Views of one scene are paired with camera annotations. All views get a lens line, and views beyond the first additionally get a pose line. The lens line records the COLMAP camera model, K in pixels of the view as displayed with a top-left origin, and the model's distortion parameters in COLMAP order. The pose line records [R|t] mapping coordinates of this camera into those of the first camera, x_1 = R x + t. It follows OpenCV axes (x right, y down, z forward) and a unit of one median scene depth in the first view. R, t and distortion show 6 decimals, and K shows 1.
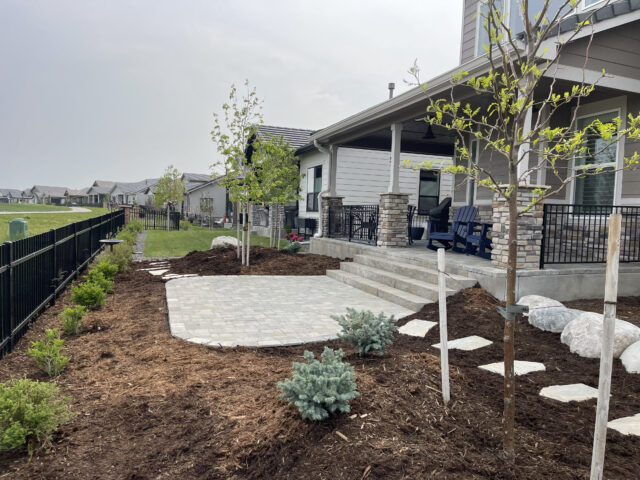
lens RADIAL K [[484.3, 0, 321.2], [0, 484.3, 235.2], [0, 0, 1]] dist [0.063461, -0.076202]
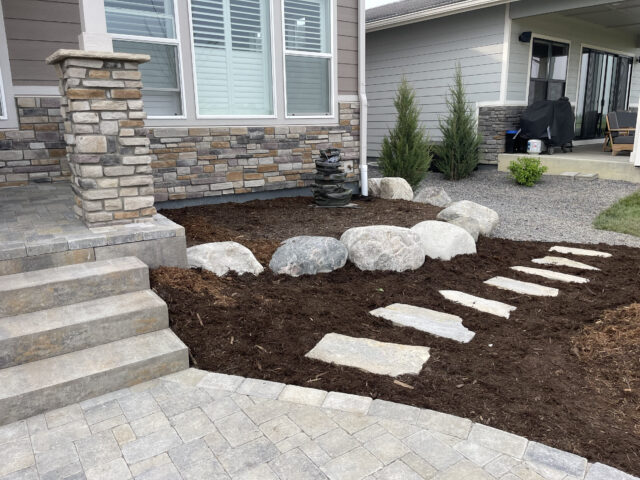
lens RADIAL K [[484.3, 0, 329.4], [0, 484.3, 233.4], [0, 0, 1]] dist [0.063461, -0.076202]
pose [[-0.298155, -0.255035, 0.919816, -0.117427], [0.035185, 0.960053, 0.277597, -0.037927], [-0.953869, 0.115130, -0.277271, 0.609314]]
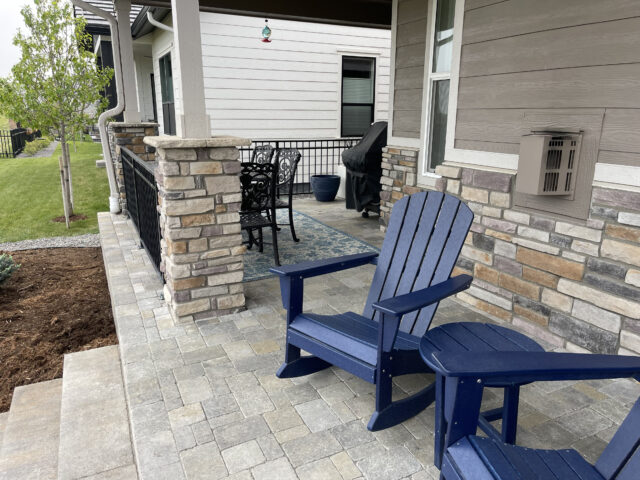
lens RADIAL K [[484.3, 0, 318.3], [0, 484.3, 245.1], [0, 0, 1]] dist [0.063461, -0.076202]
pose [[0.994149, -0.070583, 0.081762, 0.196535], [0.050509, 0.972884, 0.225713, -0.086395], [-0.095476, -0.220263, 0.970757, 0.675896]]
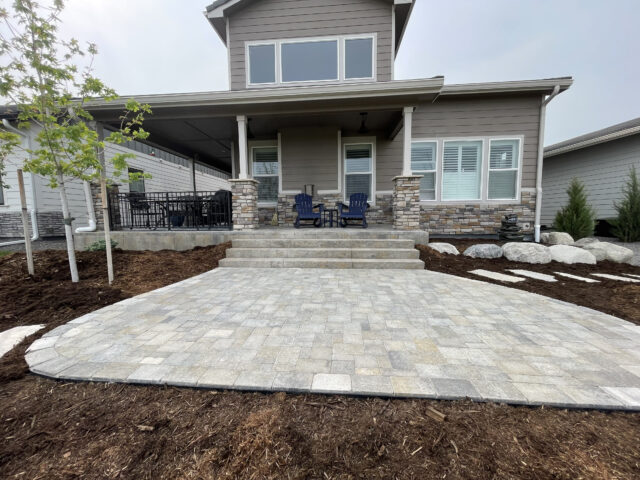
lens RADIAL K [[257.2, 0, 317.4], [0, 257.2, 240.4], [0, 0, 1]] dist [0.001550, -0.001175]
pose [[0.408357, -0.131869, 0.903247, -0.323270], [0.063113, 0.991221, 0.116179, -0.009016], [-0.910638, 0.009564, 0.413094, 0.601416]]
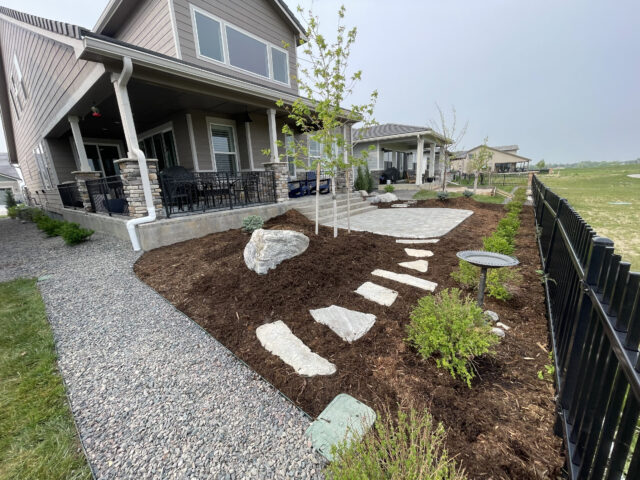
lens RADIAL K [[257.2, 0, 316.1], [0, 257.2, 240.2], [0, 0, 1]] dist [0.001550, -0.001175]
pose [[-0.526298, -0.219565, 0.821463, -0.556930], [0.058309, 0.954493, 0.292479, -0.081684], [-0.848298, 0.201829, -0.489545, 1.287879]]
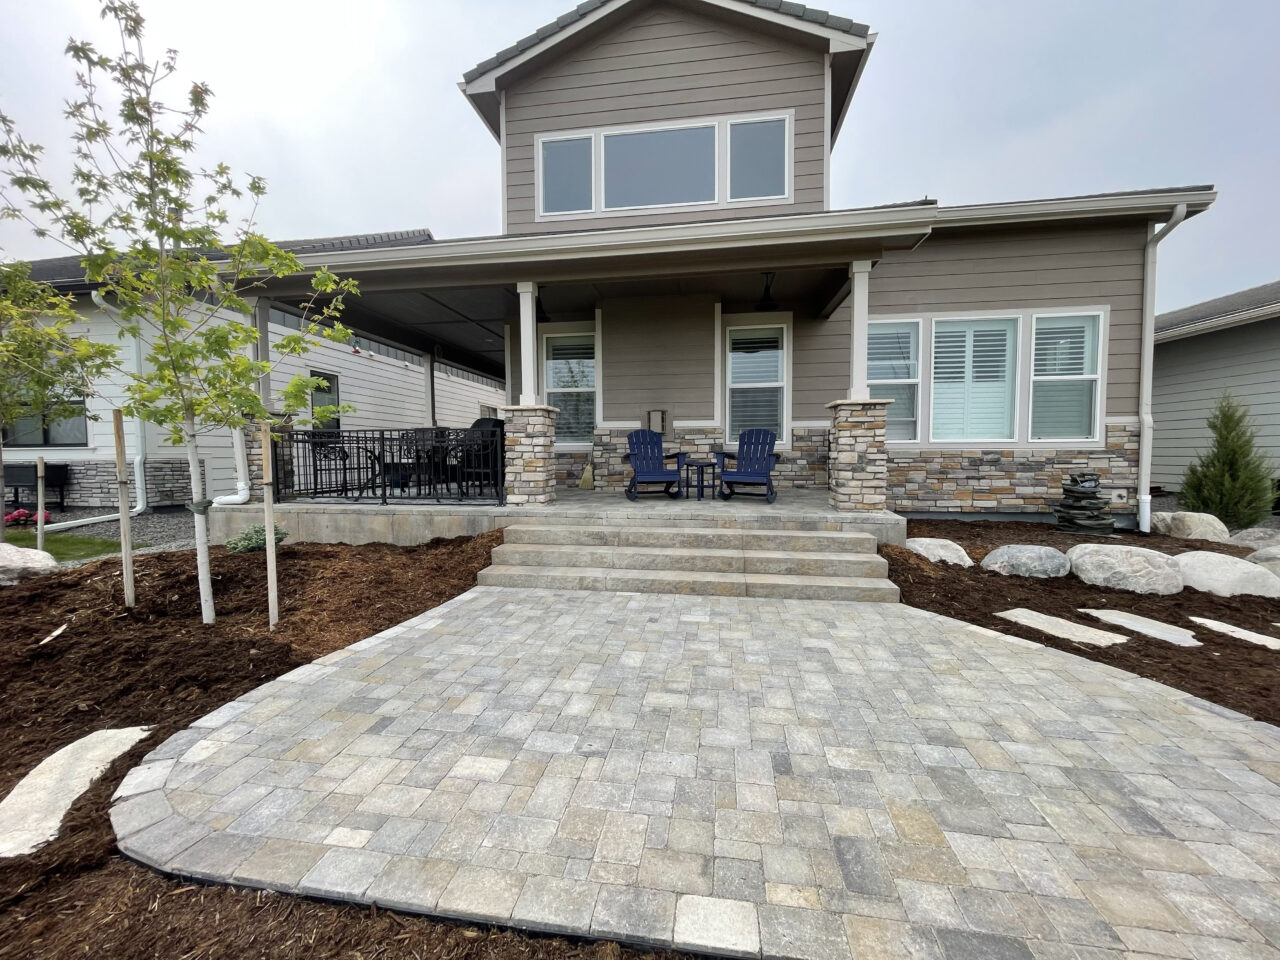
lens RADIAL K [[514.4, 0, 634.7], [0, 514.4, 480.5], [0, 0, 1]] dist [0.001550, -0.001175]
pose [[0.467815, -0.096152, 0.878581, -0.317973], [0.060133, 0.995224, 0.076899, -0.040289], [-0.881778, 0.016857, 0.471363, 0.607589]]
